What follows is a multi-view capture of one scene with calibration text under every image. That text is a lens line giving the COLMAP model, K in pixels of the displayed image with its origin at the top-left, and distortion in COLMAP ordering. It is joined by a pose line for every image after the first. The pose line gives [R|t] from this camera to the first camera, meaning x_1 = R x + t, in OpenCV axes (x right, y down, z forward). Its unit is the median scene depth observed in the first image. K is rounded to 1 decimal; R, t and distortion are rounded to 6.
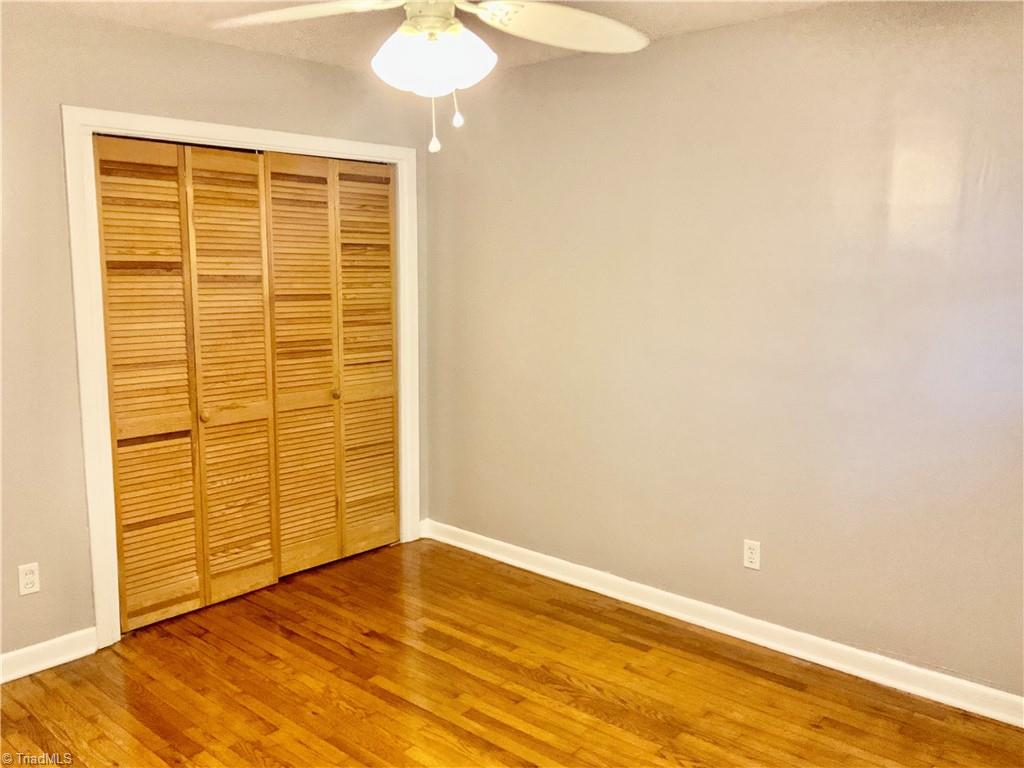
lens RADIAL K [[852.9, 0, 514.0], [0, 852.9, 381.9], [0, 0, 1]] dist [0.019606, 0.002787]
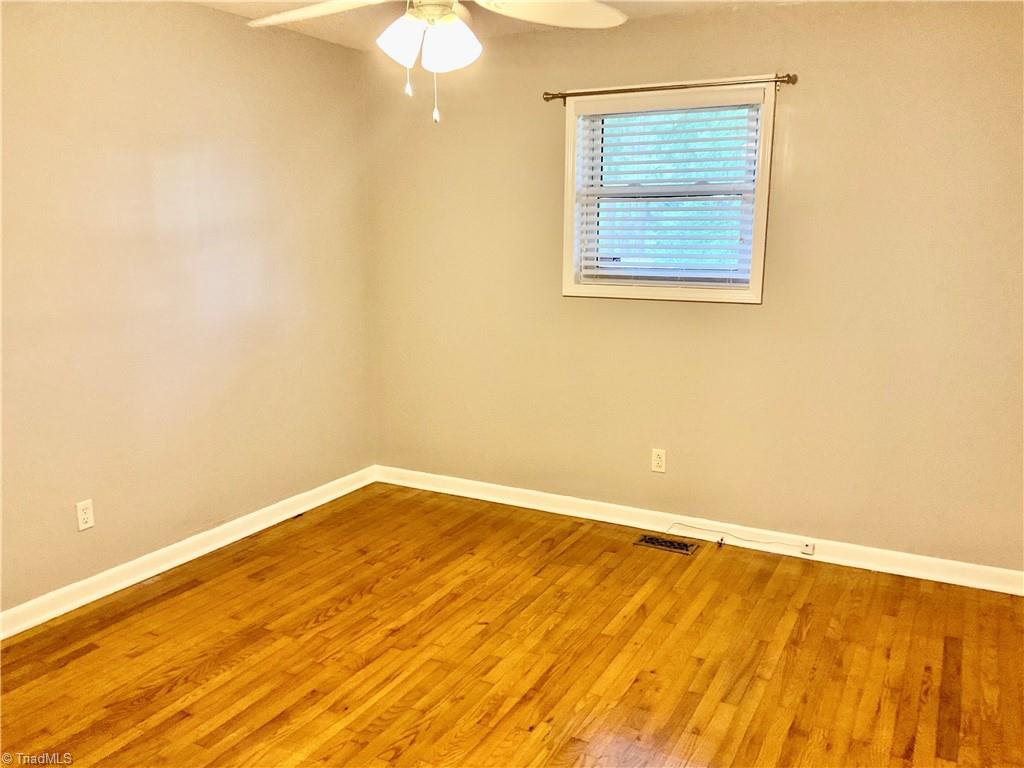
lens RADIAL K [[852.9, 0, 513.1], [0, 852.9, 385.7], [0, 0, 1]] dist [0.019606, 0.002787]
pose [[-0.224778, -0.185297, 0.956629, -0.848076], [0.135491, 0.966272, 0.219001, -0.104114], [-0.964944, 0.178841, -0.192090, 0.771743]]
